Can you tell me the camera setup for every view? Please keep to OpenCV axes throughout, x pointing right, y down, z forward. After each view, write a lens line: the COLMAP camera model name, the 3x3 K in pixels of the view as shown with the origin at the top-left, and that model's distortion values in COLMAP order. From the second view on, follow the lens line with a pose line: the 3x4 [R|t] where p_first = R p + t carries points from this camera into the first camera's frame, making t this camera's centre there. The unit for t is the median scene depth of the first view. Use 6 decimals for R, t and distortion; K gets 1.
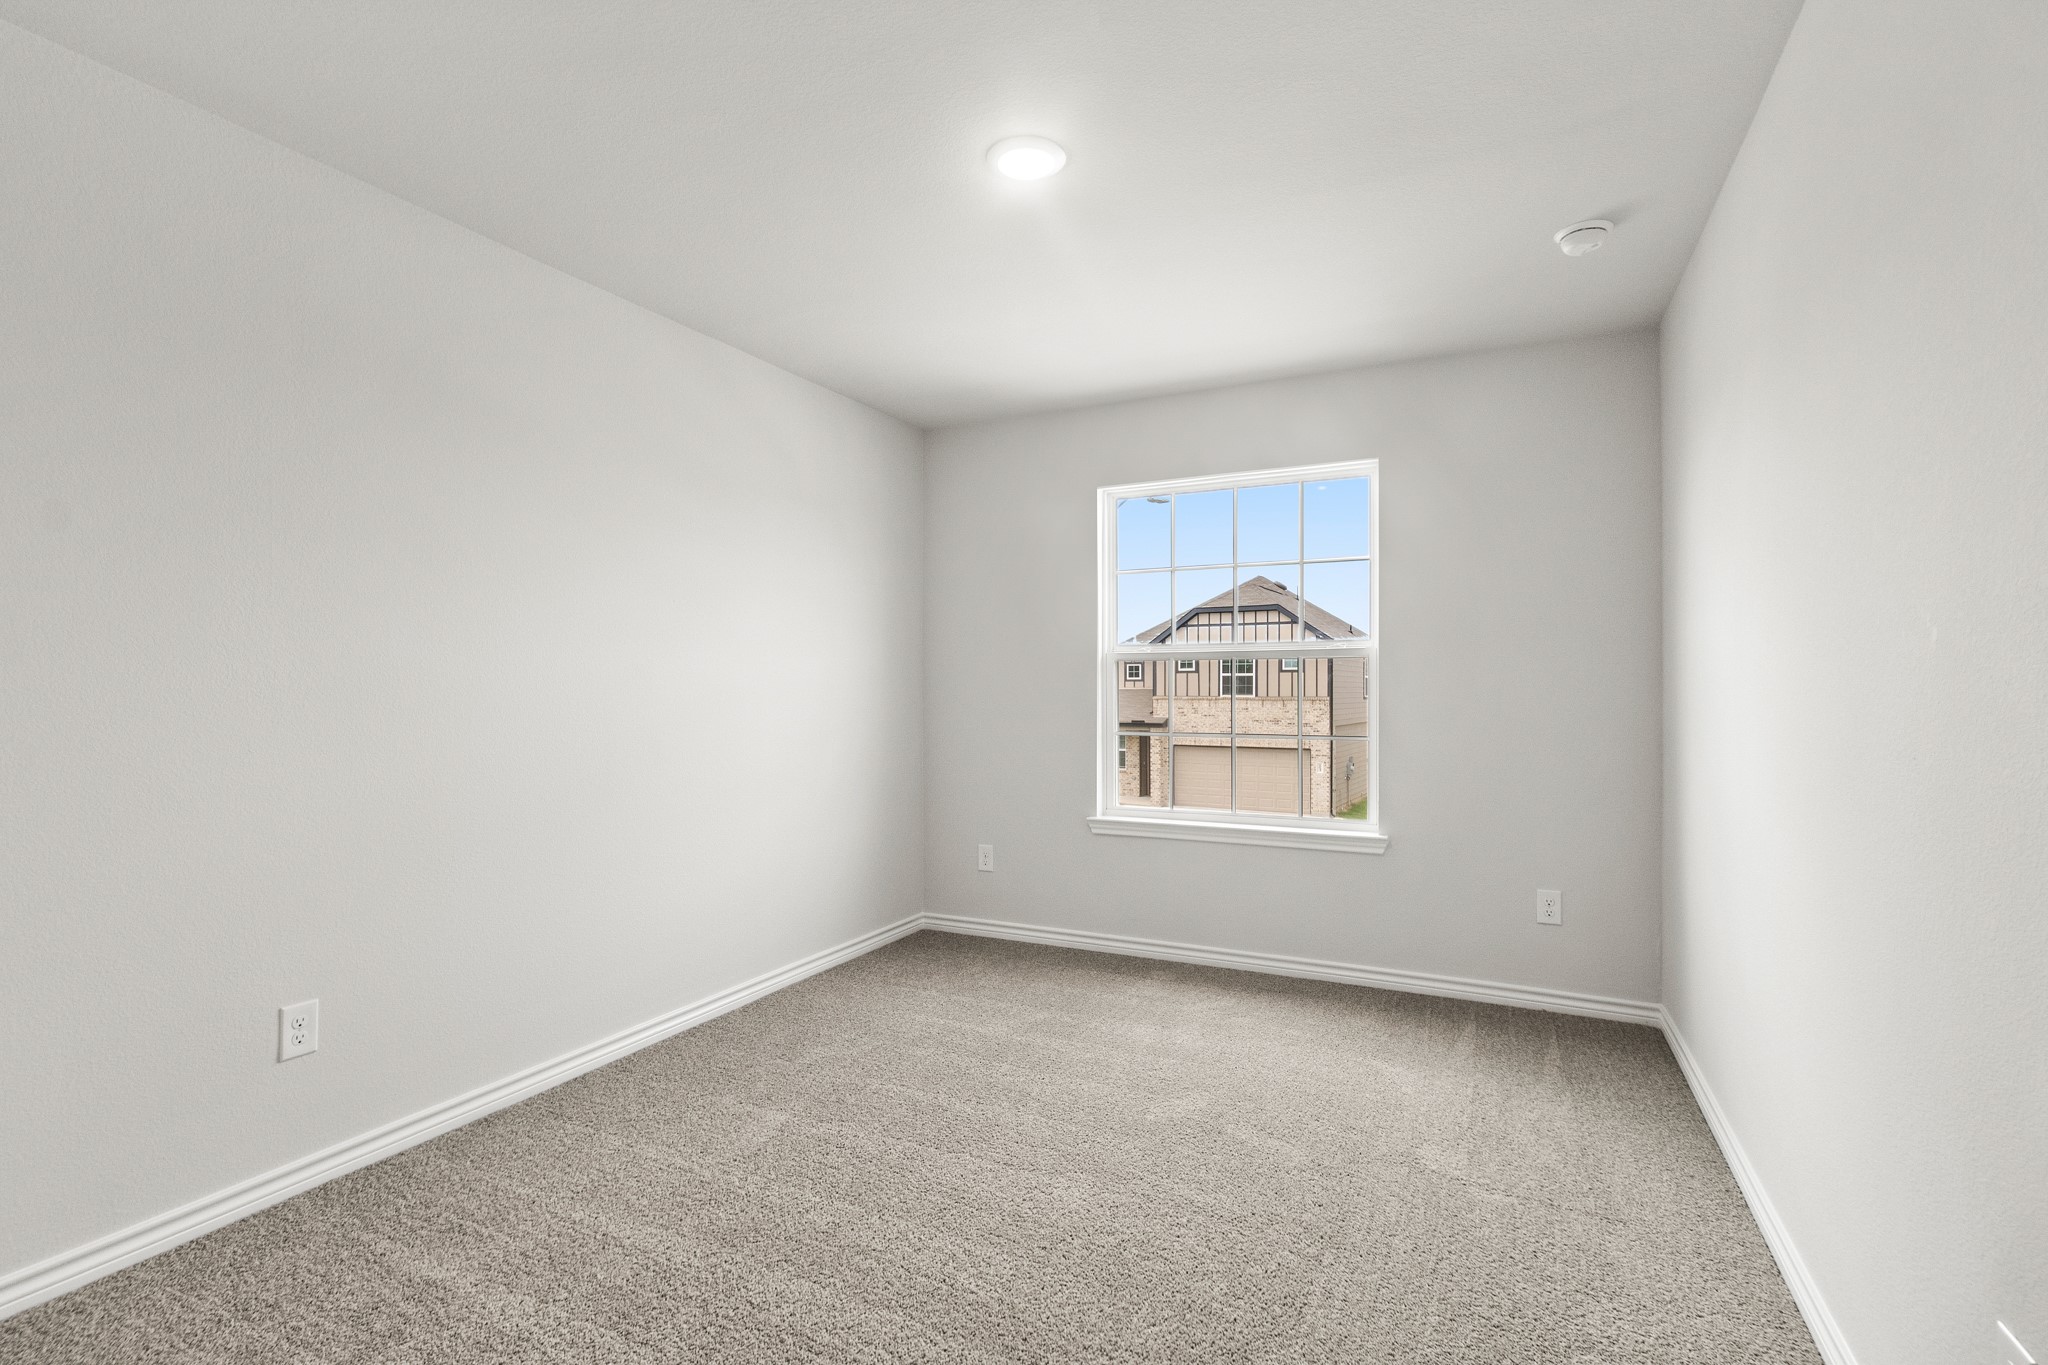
lens RADIAL K [[960.4, 0, 1027.0], [0, 960.4, 681.3], [0, 0, 1]] dist [0.004691, 0.001251]
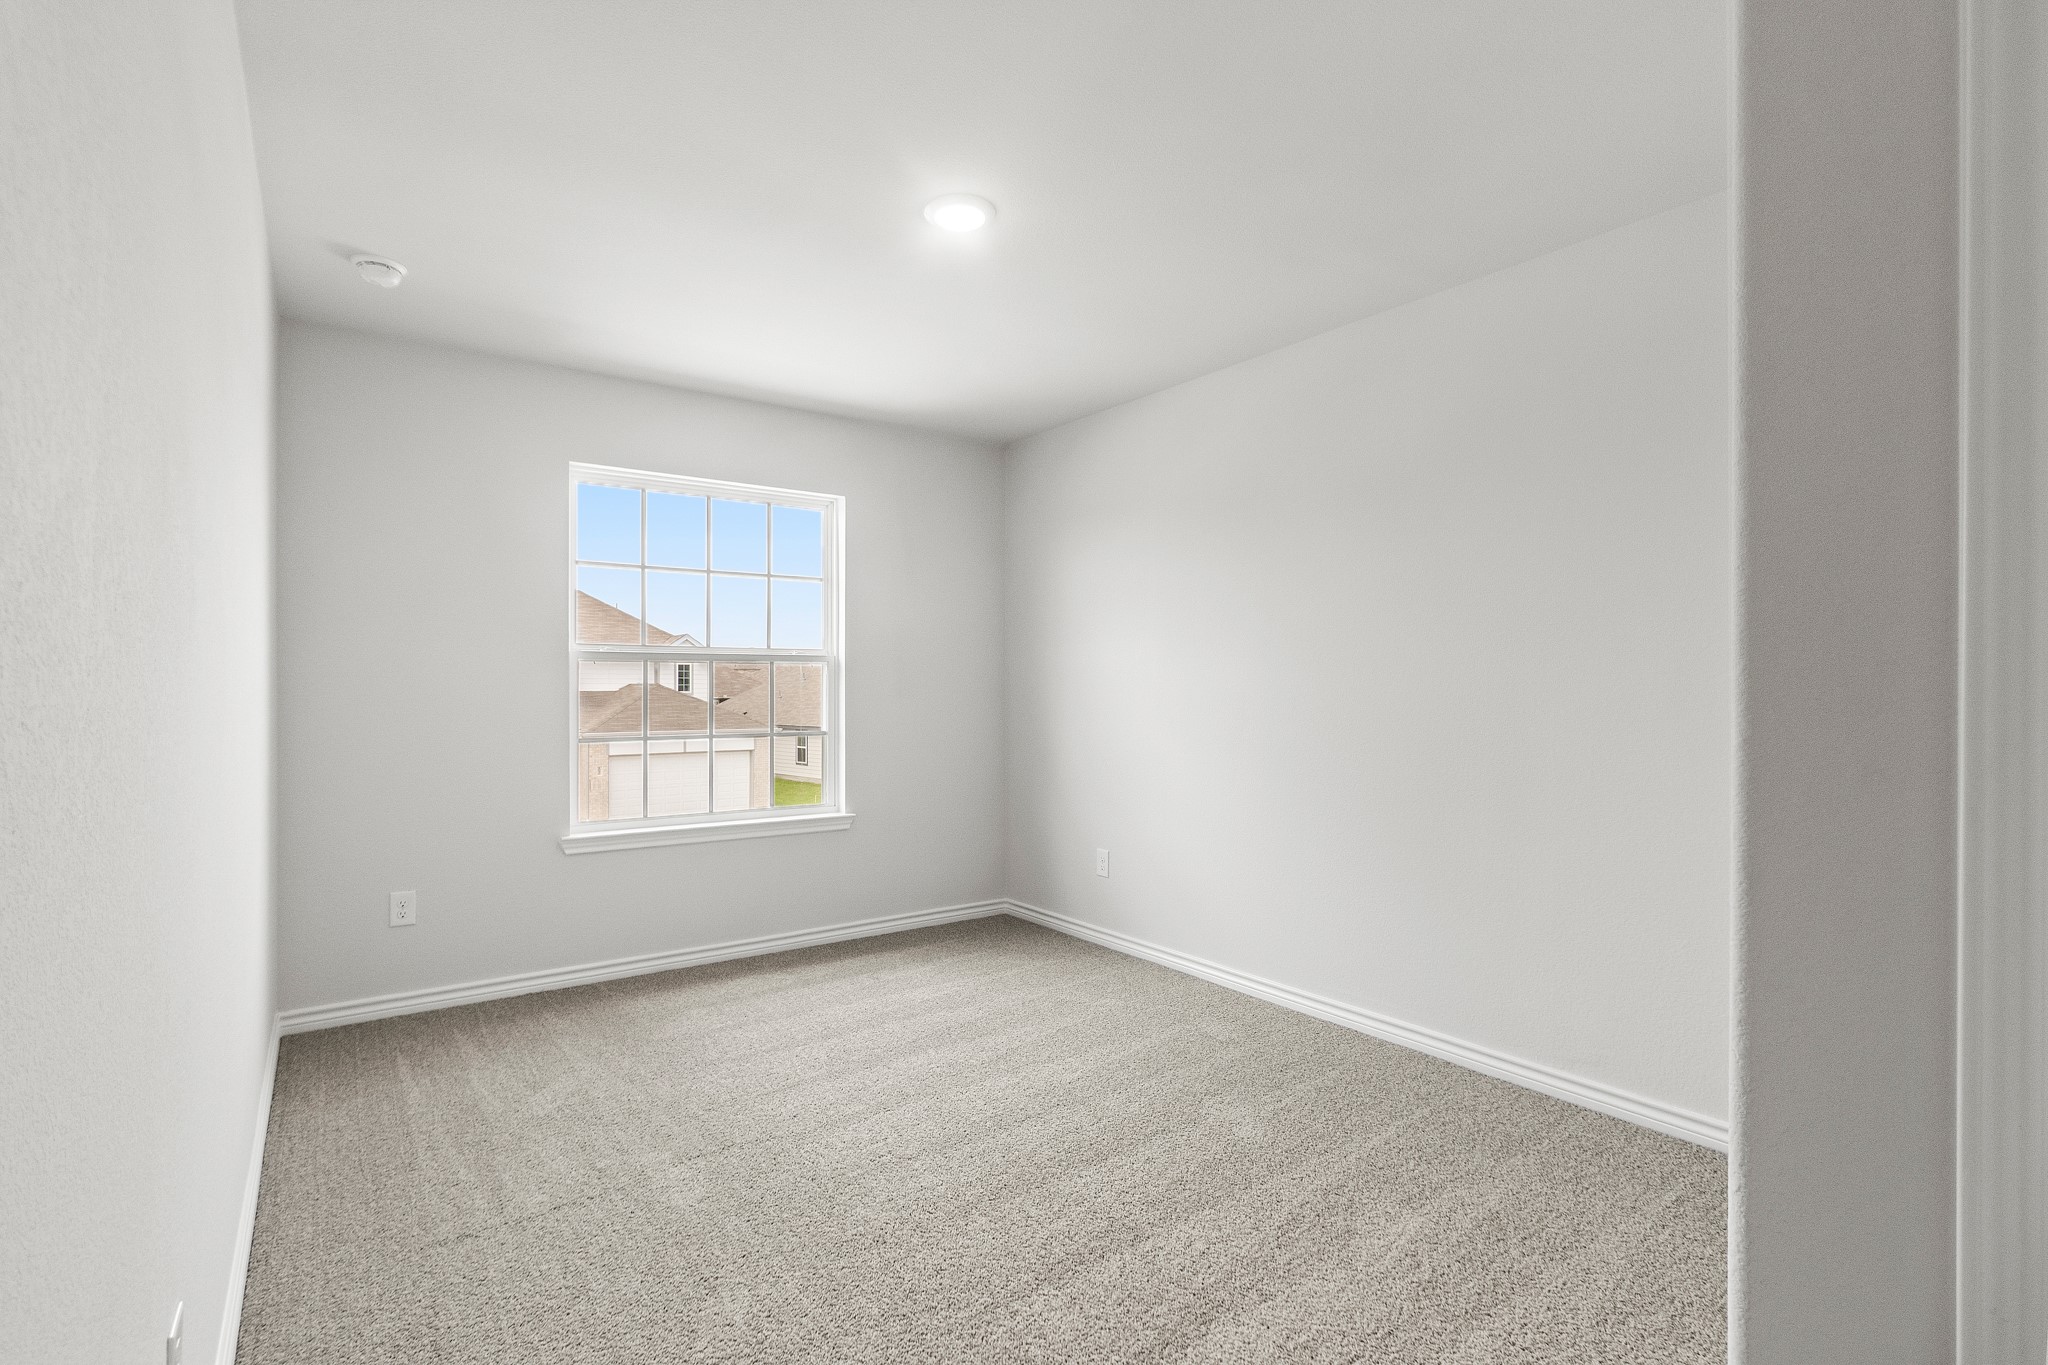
lens RADIAL K [[960.4, 0, 1021.4], [0, 960.4, 684.1], [0, 0, 1]] dist [0.004691, 0.001251]
pose [[0.481308, 0.006678, 0.876526, -0.533098], [-0.008168, 0.999962, -0.003133, 0.001401], [-0.876514, -0.005652, 0.481344, 0.221495]]
